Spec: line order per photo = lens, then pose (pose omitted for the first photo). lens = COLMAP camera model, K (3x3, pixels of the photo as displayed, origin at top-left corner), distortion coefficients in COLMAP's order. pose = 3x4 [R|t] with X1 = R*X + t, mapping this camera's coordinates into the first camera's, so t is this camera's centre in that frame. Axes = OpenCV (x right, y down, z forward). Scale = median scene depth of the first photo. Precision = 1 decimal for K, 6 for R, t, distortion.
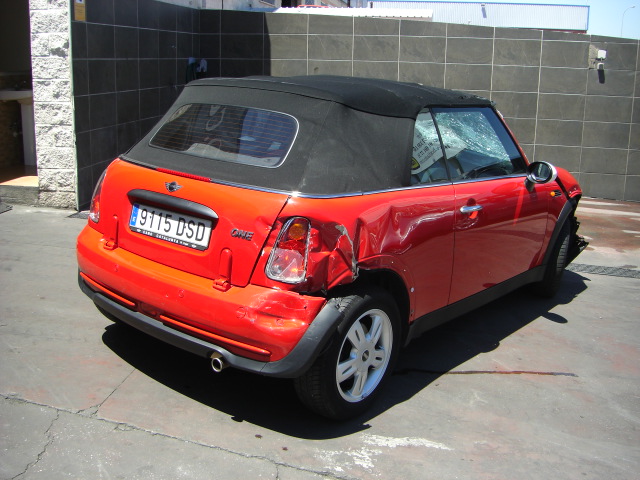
lens RADIAL K [[720.6, 0, 317.6], [0, 720.6, 238.0], [0, 0, 1]] dist [-0.138247, 0.000000]
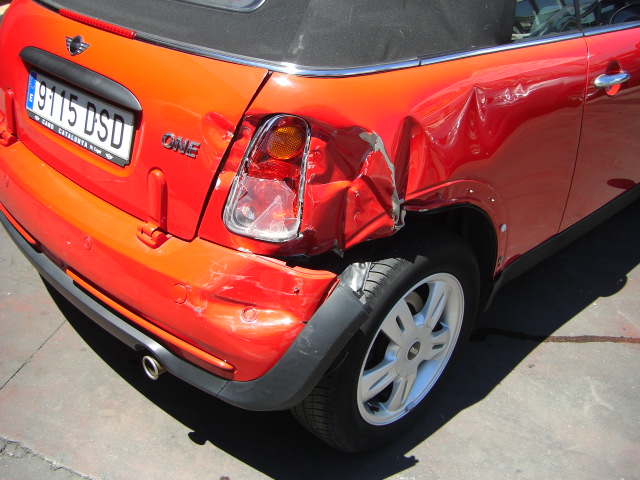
lens RADIAL K [[720.6, 0, 314.2], [0, 720.6, 228.6], [0, 0, 1]] dist [-0.138247, 0.000000]
pose [[0.993854, 0.035010, -0.105021, 0.045172], [-0.008823, 0.970707, 0.240105, -0.067943], [0.110351, -0.237702, 0.965049, 0.472532]]
